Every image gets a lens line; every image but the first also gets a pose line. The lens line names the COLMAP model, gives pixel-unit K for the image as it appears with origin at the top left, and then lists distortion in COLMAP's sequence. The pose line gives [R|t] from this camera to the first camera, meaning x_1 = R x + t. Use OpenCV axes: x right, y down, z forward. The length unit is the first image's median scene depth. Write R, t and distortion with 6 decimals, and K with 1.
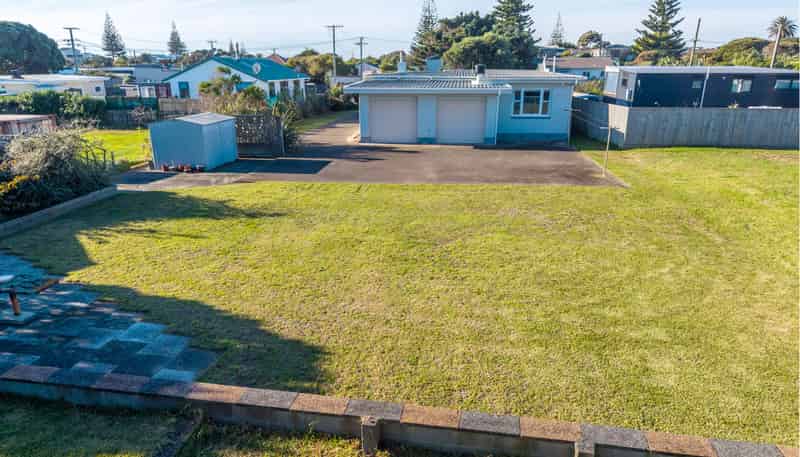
lens RADIAL K [[538.5, 0, 398.1], [0, 538.5, 232.3], [0, 0, 1]] dist [0.017948, -0.012185]
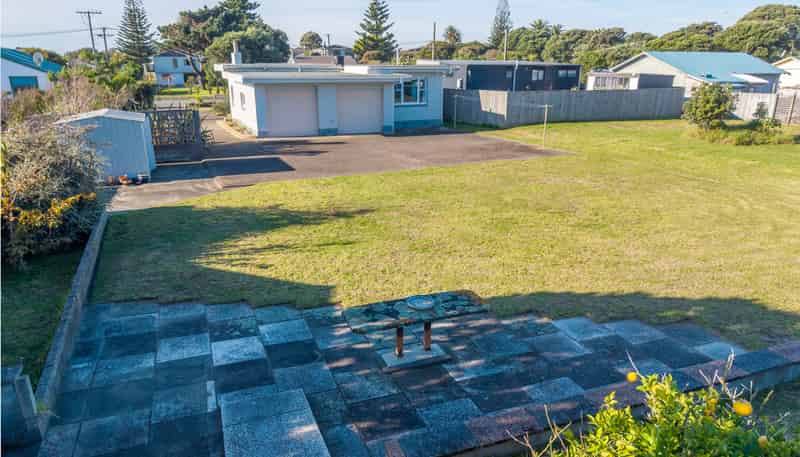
lens RADIAL K [[538.5, 0, 399.5], [0, 538.5, 225.4], [0, 0, 1]] dist [0.017948, -0.012185]
pose [[0.861132, -0.143532, 0.487699, -0.552651], [0.149858, 0.988358, 0.026275, -0.021565], [-0.485792, 0.050460, 0.872617, 0.188015]]
